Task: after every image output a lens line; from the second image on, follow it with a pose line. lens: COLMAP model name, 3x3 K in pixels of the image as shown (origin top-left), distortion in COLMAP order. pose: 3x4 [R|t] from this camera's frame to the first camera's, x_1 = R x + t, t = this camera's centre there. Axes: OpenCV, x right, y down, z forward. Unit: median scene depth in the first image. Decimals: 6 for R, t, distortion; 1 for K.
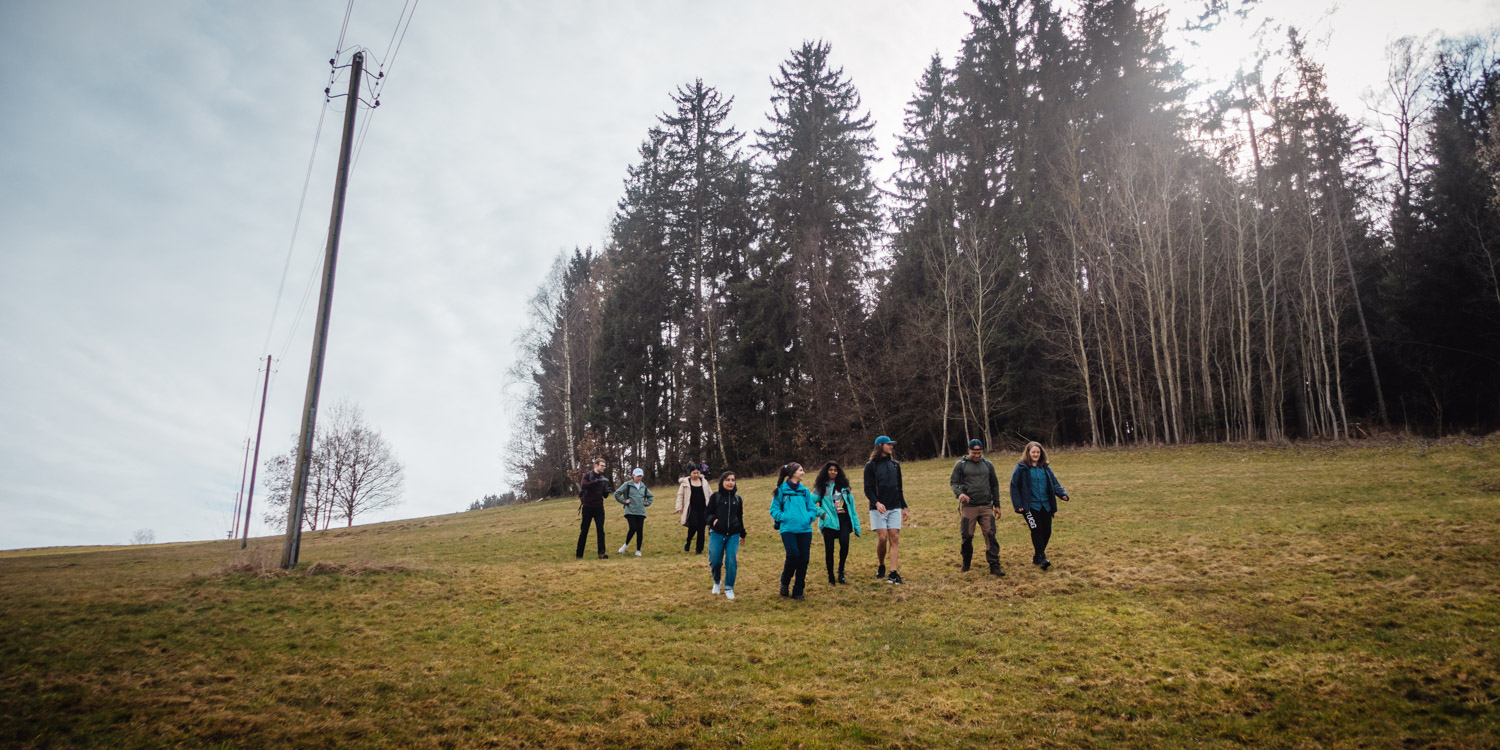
lens RADIAL K [[1134.3, 0, 769.3], [0, 1134.3, 377.1], [0, 0, 1]] dist [0.012553, 0.004843]
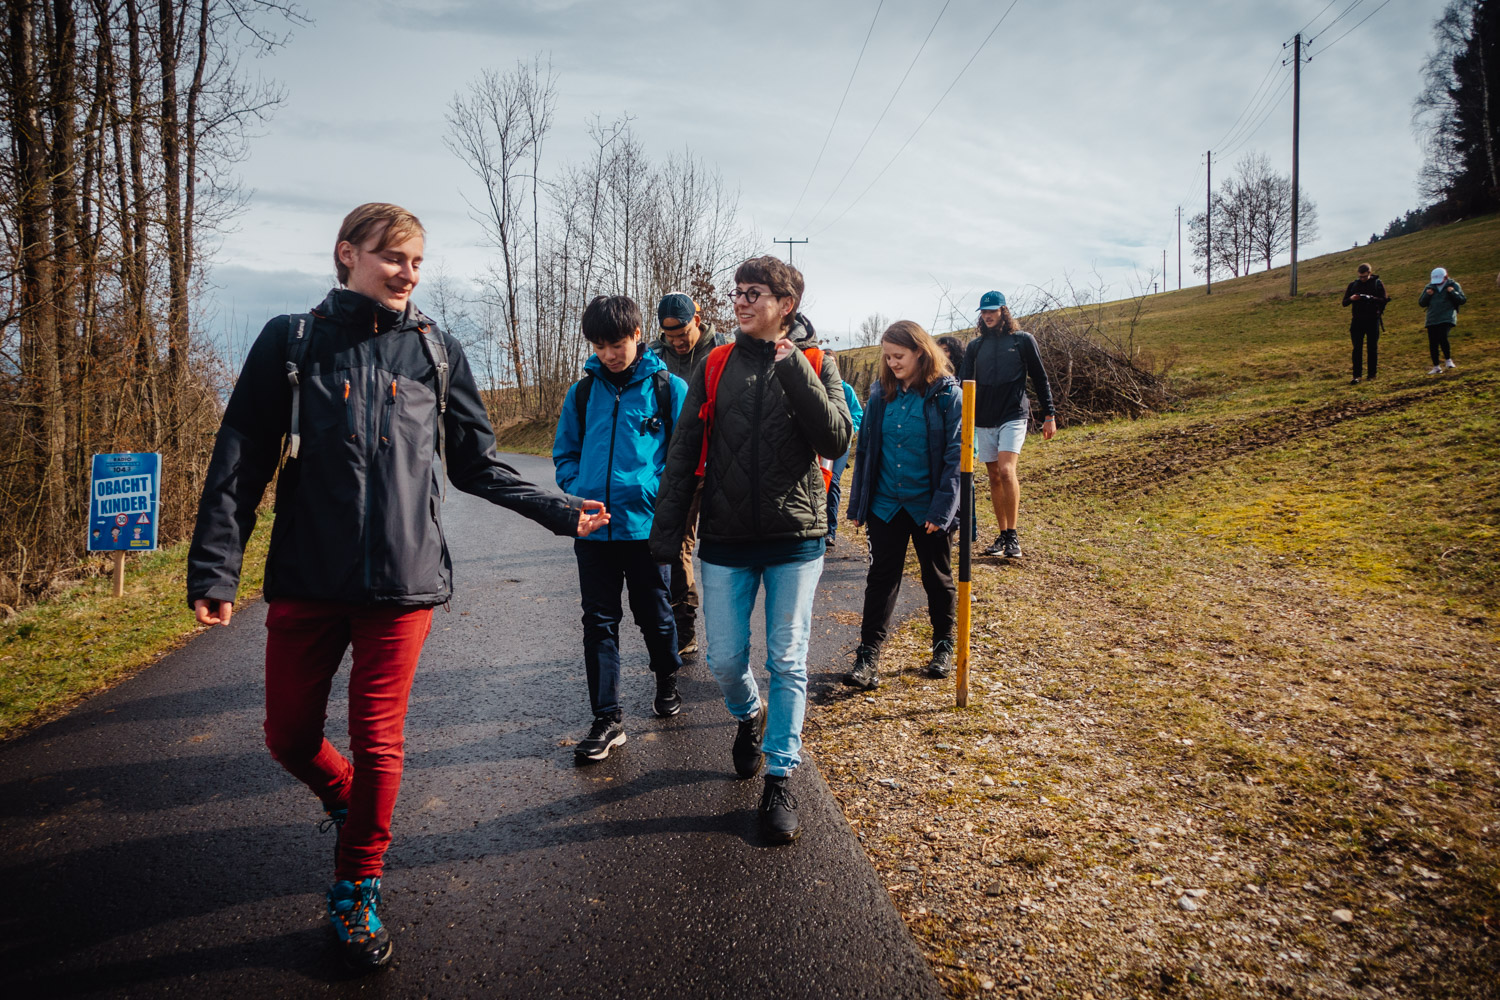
lens RADIAL K [[1024.8, 0, 753.6], [0, 1024.8, 478.5], [0, 0, 1]] dist [-0.003730, 0.000142]
pose [[0.686410, 0.016082, -0.727037, 0.080734], [0.218965, 0.948789, 0.227715, -0.045693], [0.693467, -0.315501, 0.647737, -0.287687]]
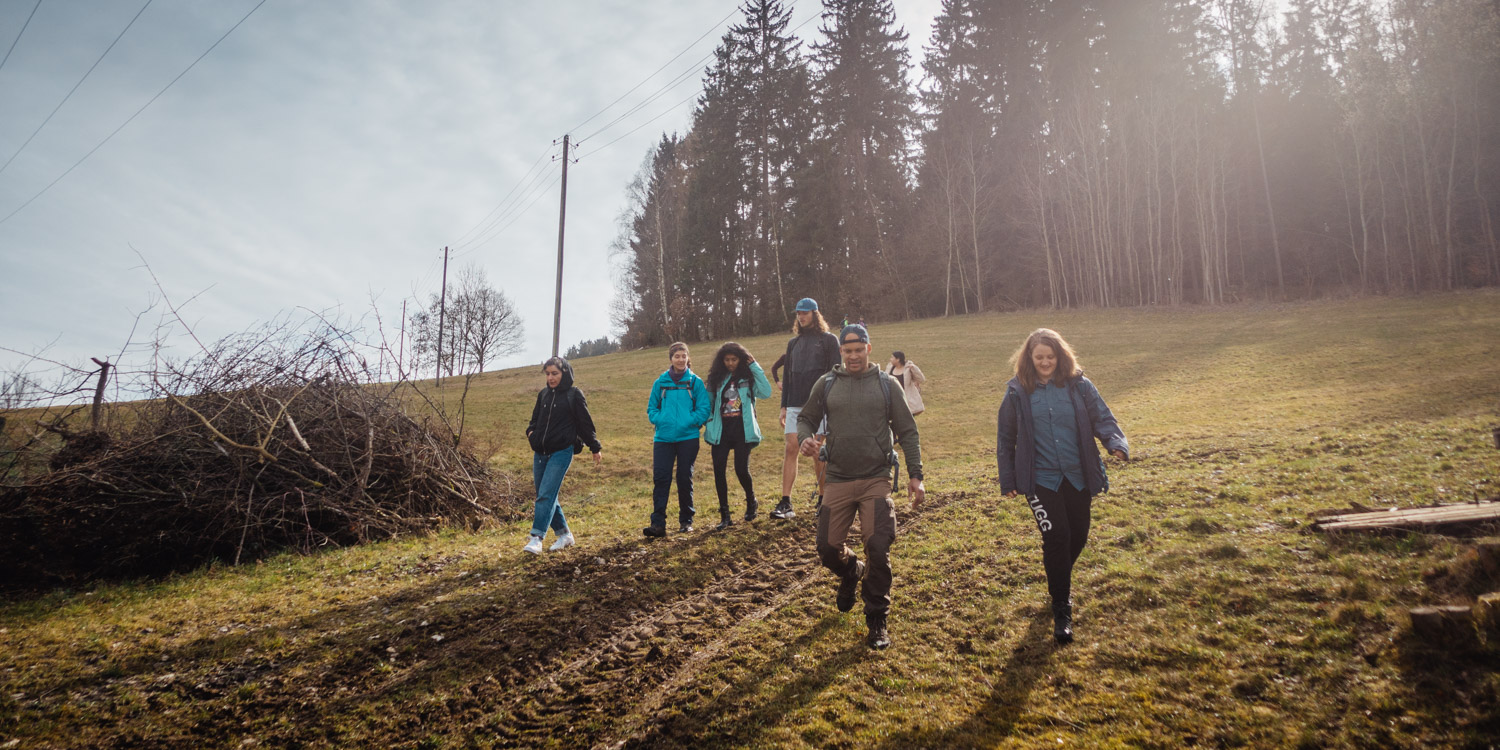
lens RADIAL K [[1049.2, 0, 754.2], [0, 1049.2, 307.3], [0, 0, 1]] dist [0.000641, -0.000258]
pose [[0.996444, -0.011869, -0.083414, 0.031872], [0.017887, 0.997261, 0.071768, -0.030640], [0.082334, -0.073005, 0.993927, -0.225751]]
